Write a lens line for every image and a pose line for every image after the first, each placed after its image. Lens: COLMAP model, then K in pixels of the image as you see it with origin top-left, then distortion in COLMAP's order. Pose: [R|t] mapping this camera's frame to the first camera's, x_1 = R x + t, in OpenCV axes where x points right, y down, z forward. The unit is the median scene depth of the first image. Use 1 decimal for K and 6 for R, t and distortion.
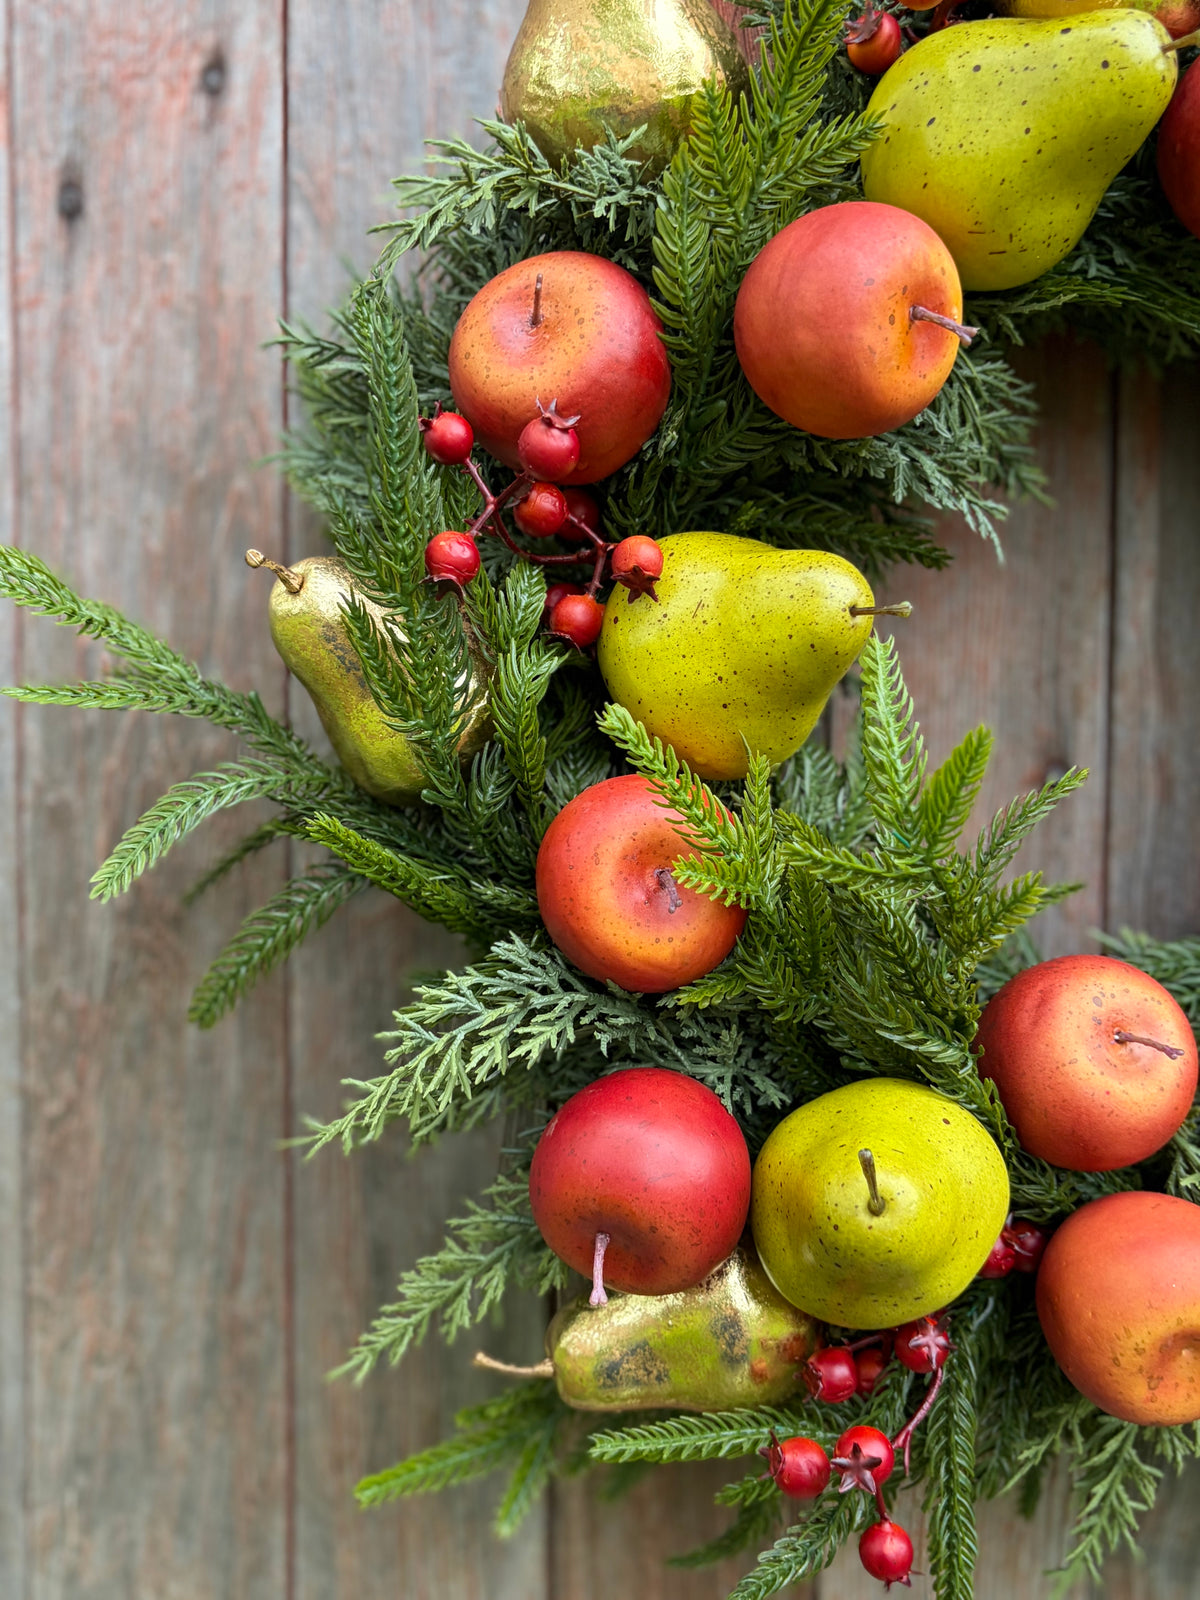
lens RADIAL K [[1598.7, 0, 599.6], [0, 1598.7, 807.9], [0, 0, 1]] dist [0.126861, -0.439015]
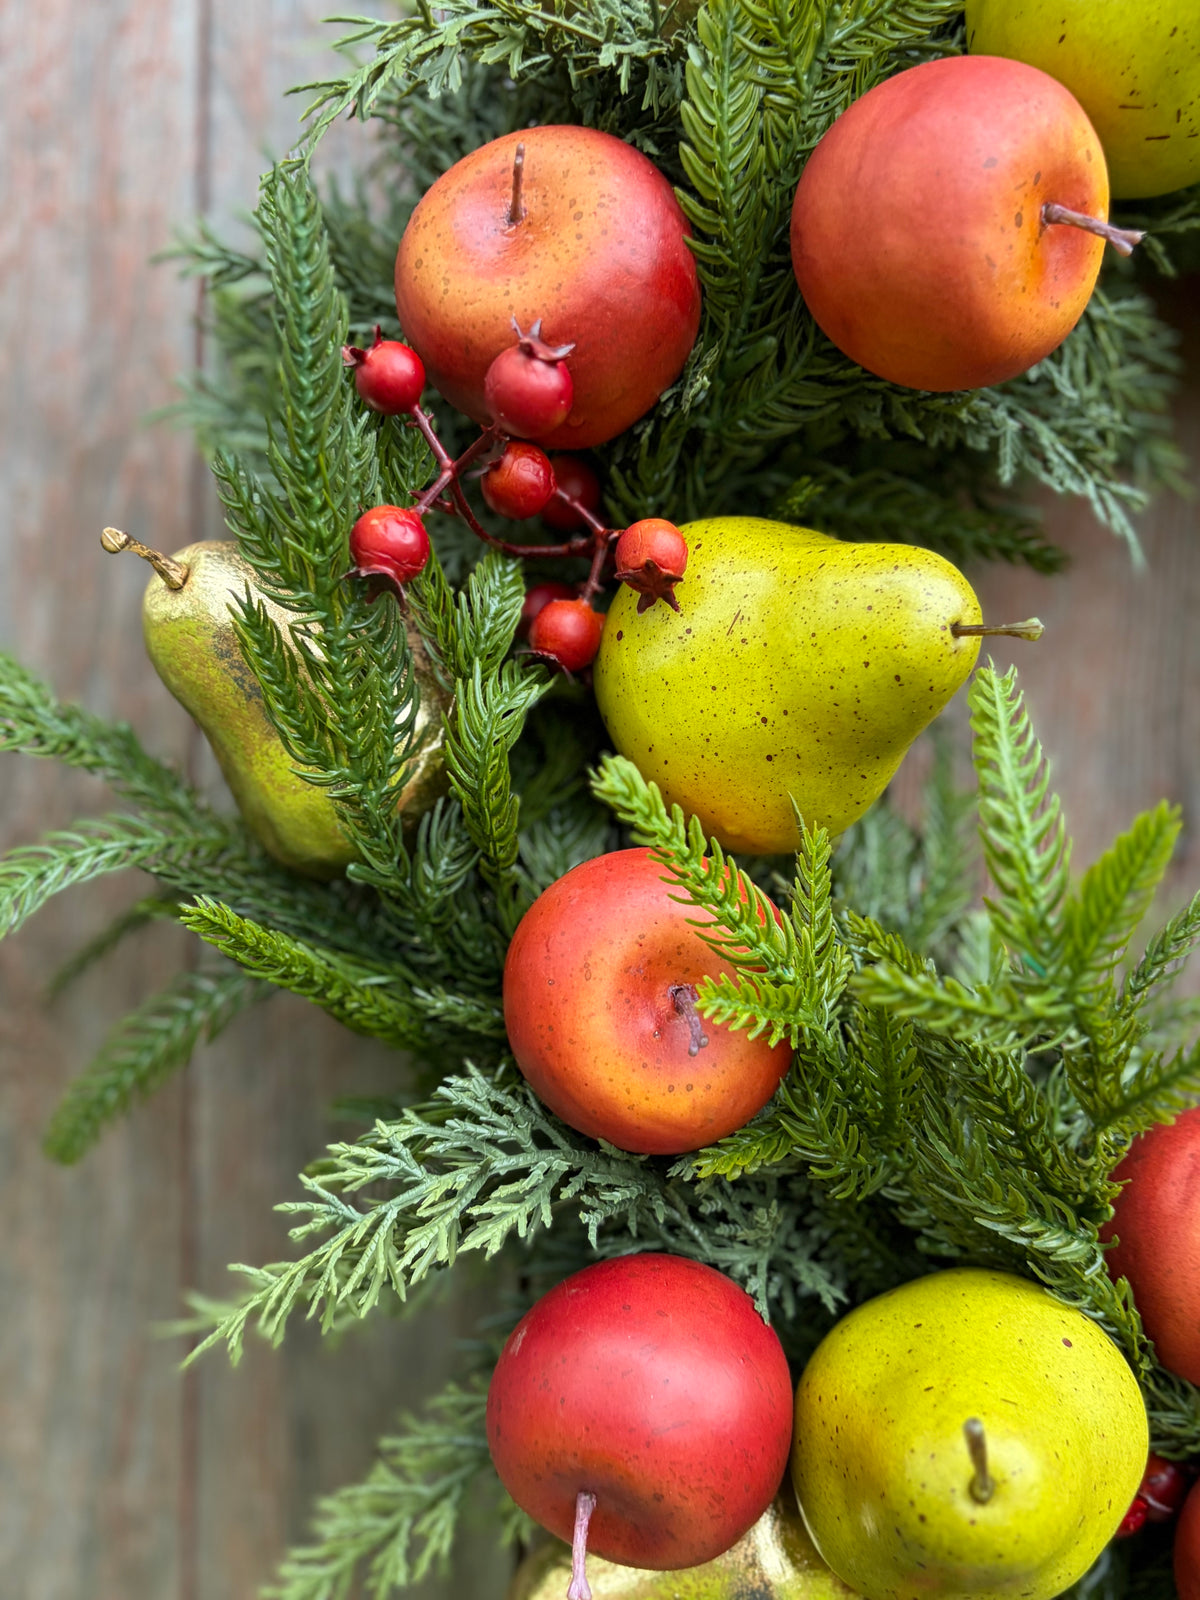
lens RADIAL K [[1609.1, 0, 619.0], [0, 1609.1, 810.6], [0, 0, 1]] dist [0.050245, -0.124757]
pose [[0.999746, 0.017384, 0.014353, 0.000740], [-0.017335, 0.999843, -0.003575, -0.035448], [-0.014413, 0.003325, 0.999891, 0.273244]]
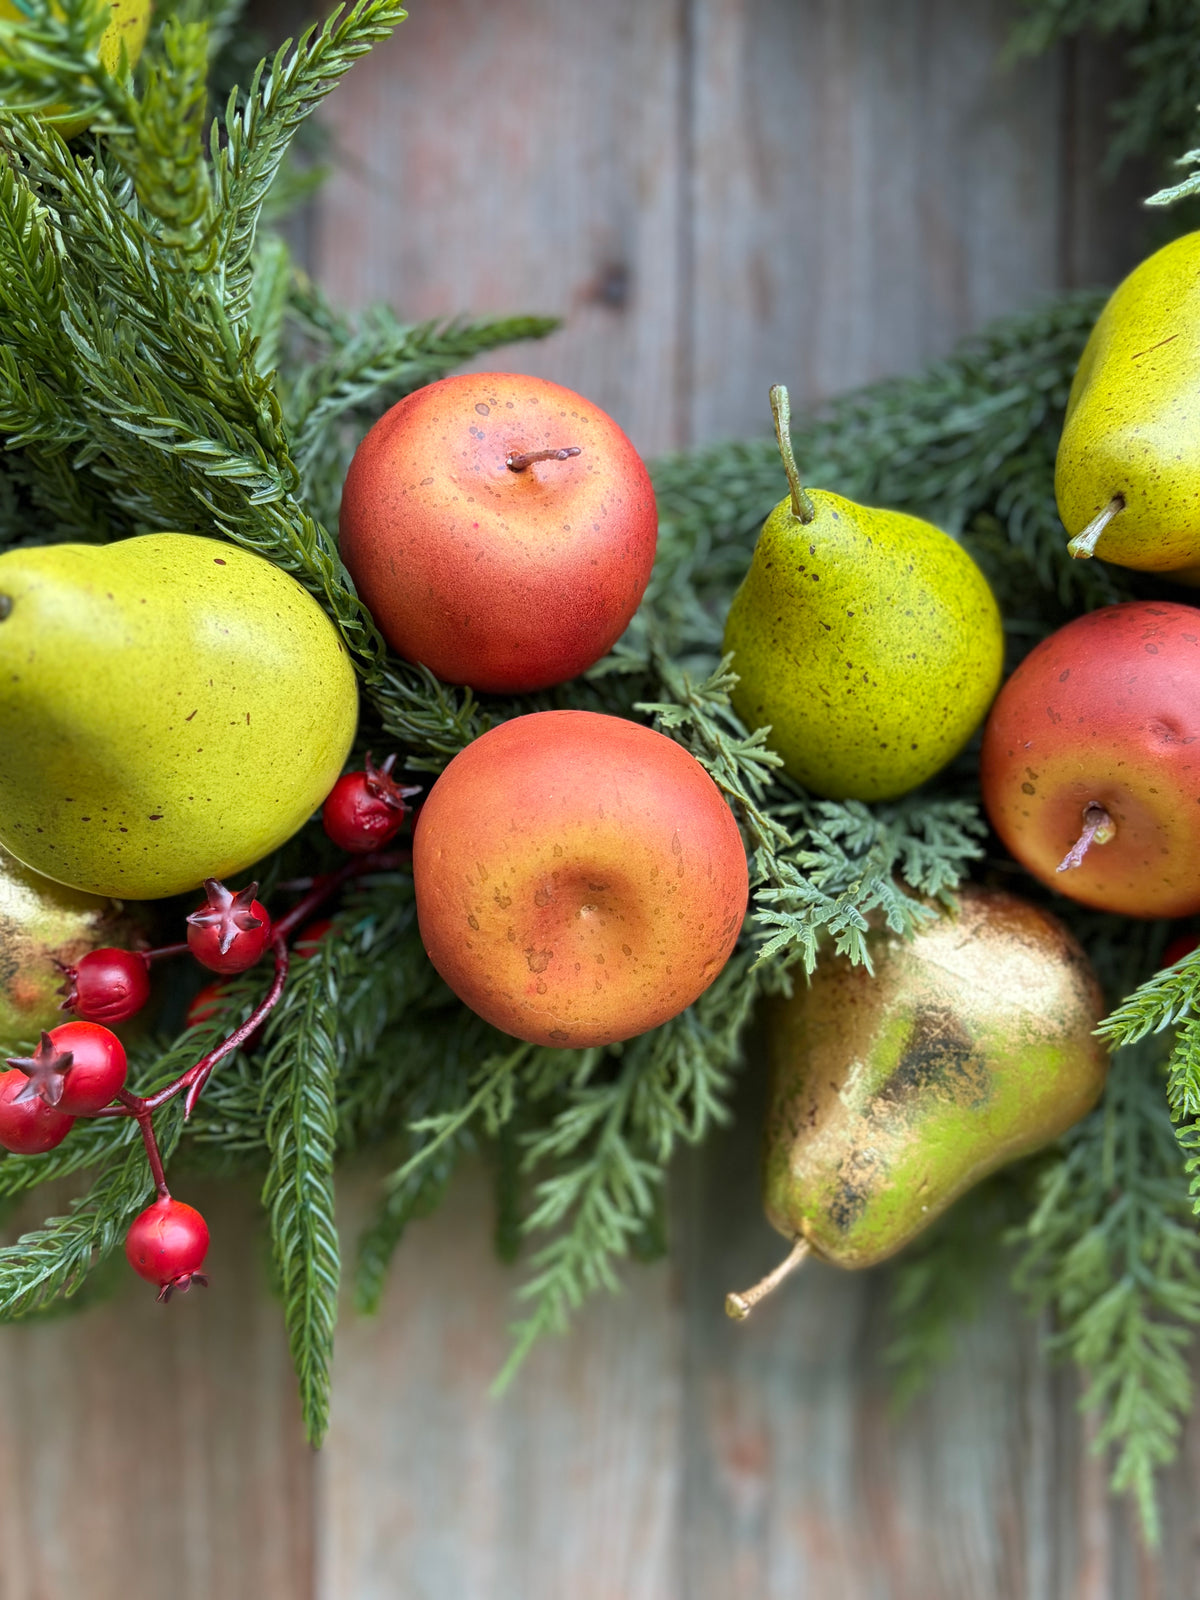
lens RADIAL K [[1615.9, 0, 596.1], [0, 1615.9, 805.2], [0, 0, 1]] dist [0.176978, -0.743737]
pose [[0.999655, -0.003603, -0.026019, 0.370811], [0.002785, 0.999503, -0.031403, 0.303214], [0.026120, 0.031320, 0.999168, 0.330188]]
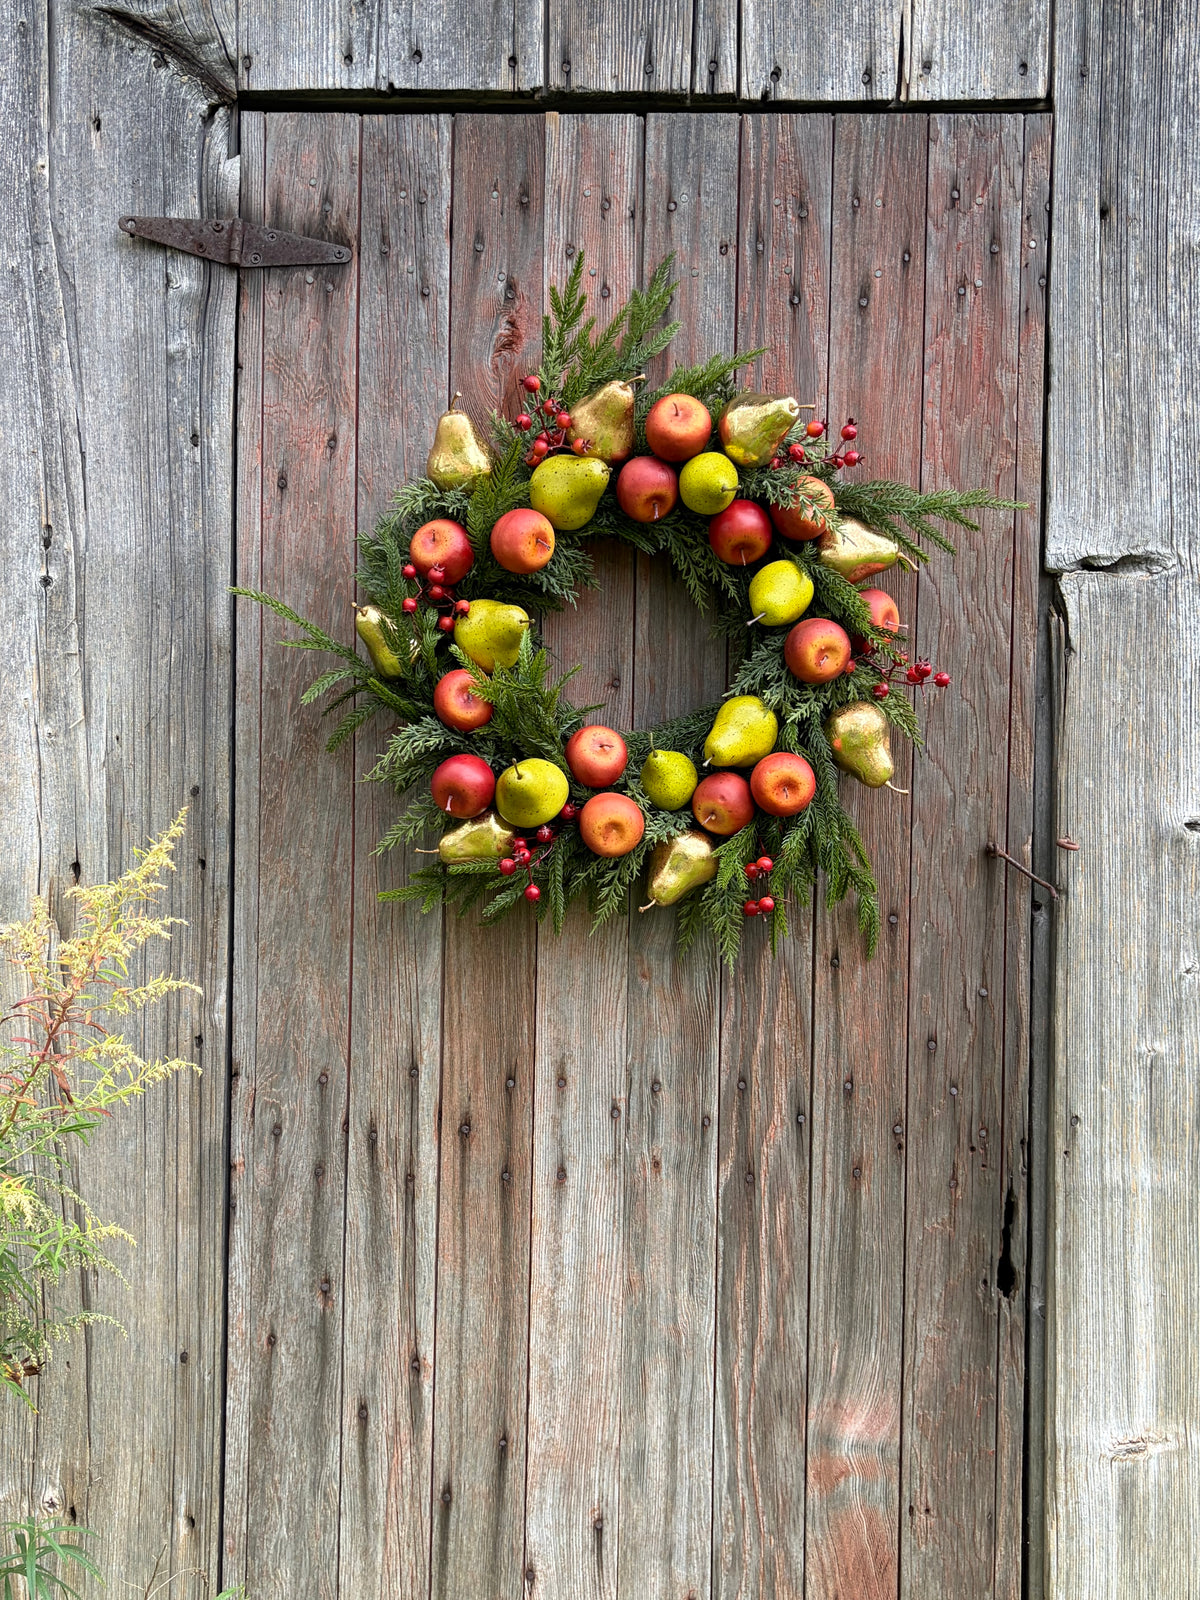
lens RADIAL K [[1563.6, 0, 603.0], [0, 1563.6, 812.6], [0, 0, 1]] dist [0.203425, -0.787411]
pose [[0.999859, 0.008832, 0.014302, 0.278610], [-0.008349, 0.999403, -0.033520, 0.399142], [-0.014590, 0.033396, 0.999336, -2.372630]]
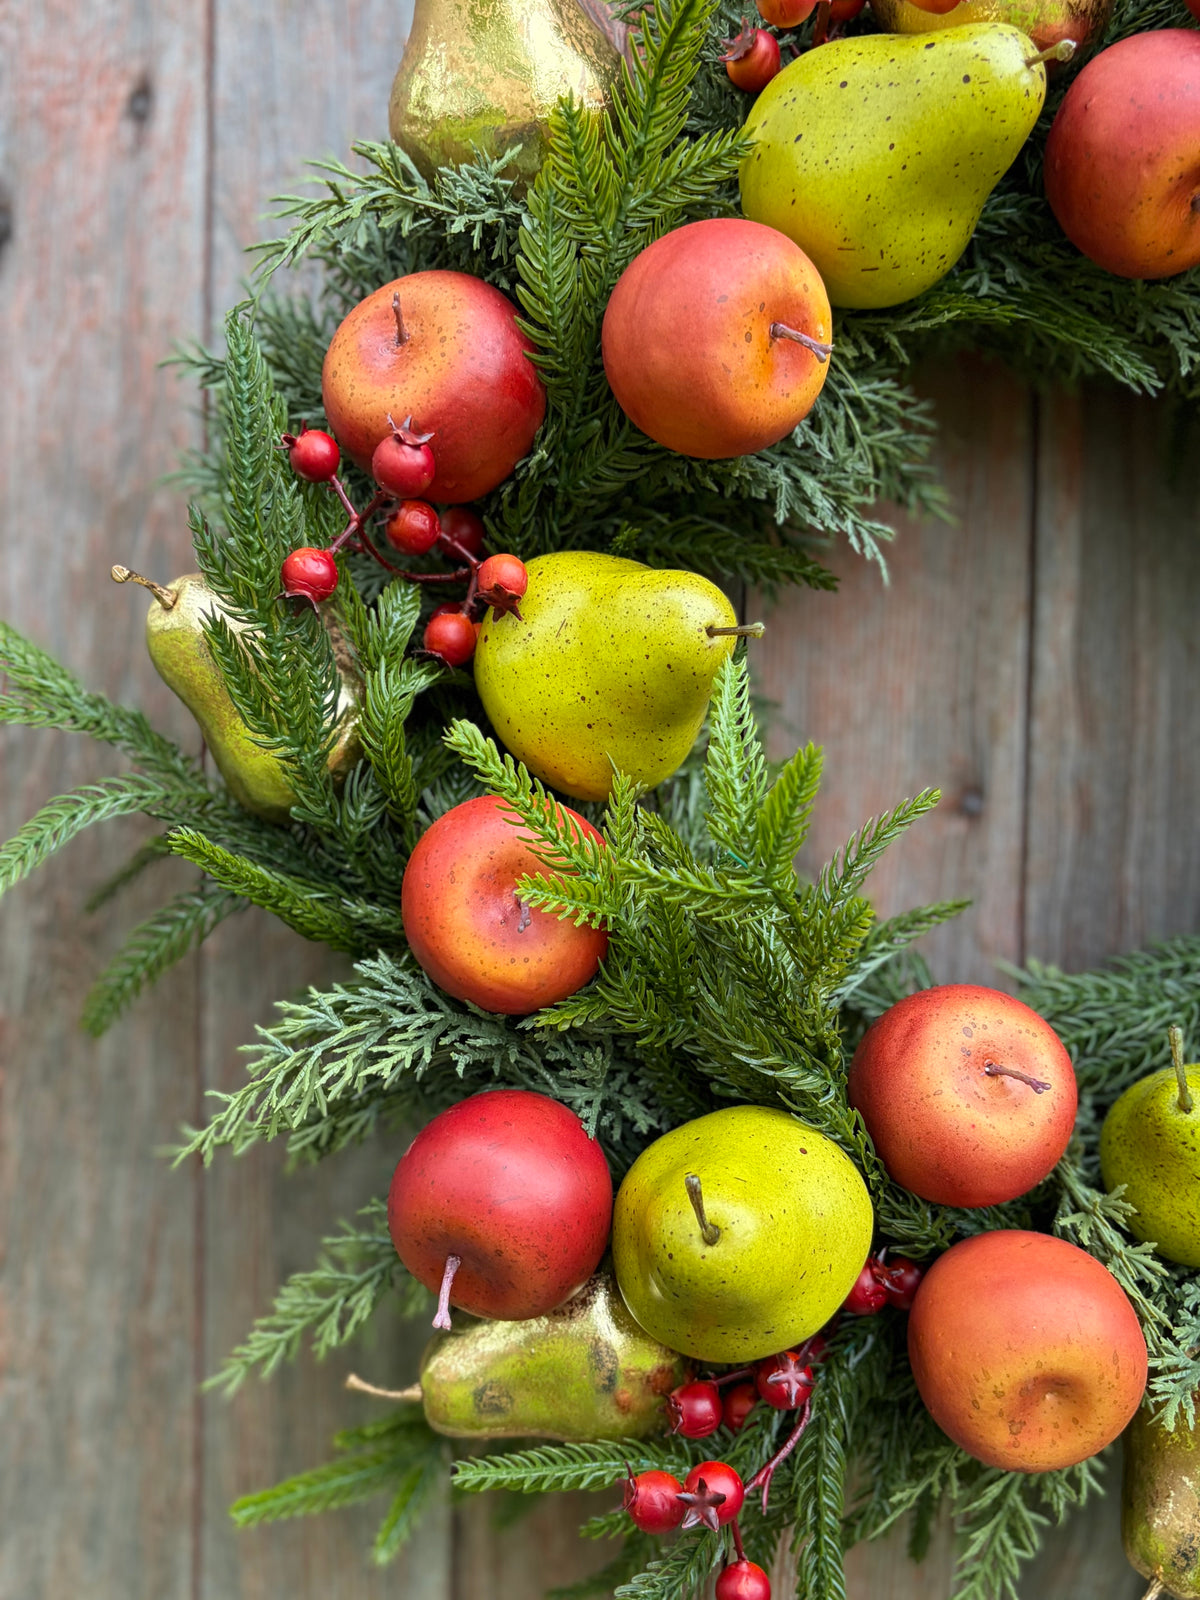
lens RADIAL K [[1598.7, 0, 599.6], [0, 1598.7, 807.9], [0, 0, 1]] dist [0.126861, -0.439015]
pose [[0.998803, 0.013490, -0.047012, 0.129168], [-0.014308, 0.999751, -0.017105, 0.003886], [0.046769, 0.017757, 0.998748, 0.011115]]
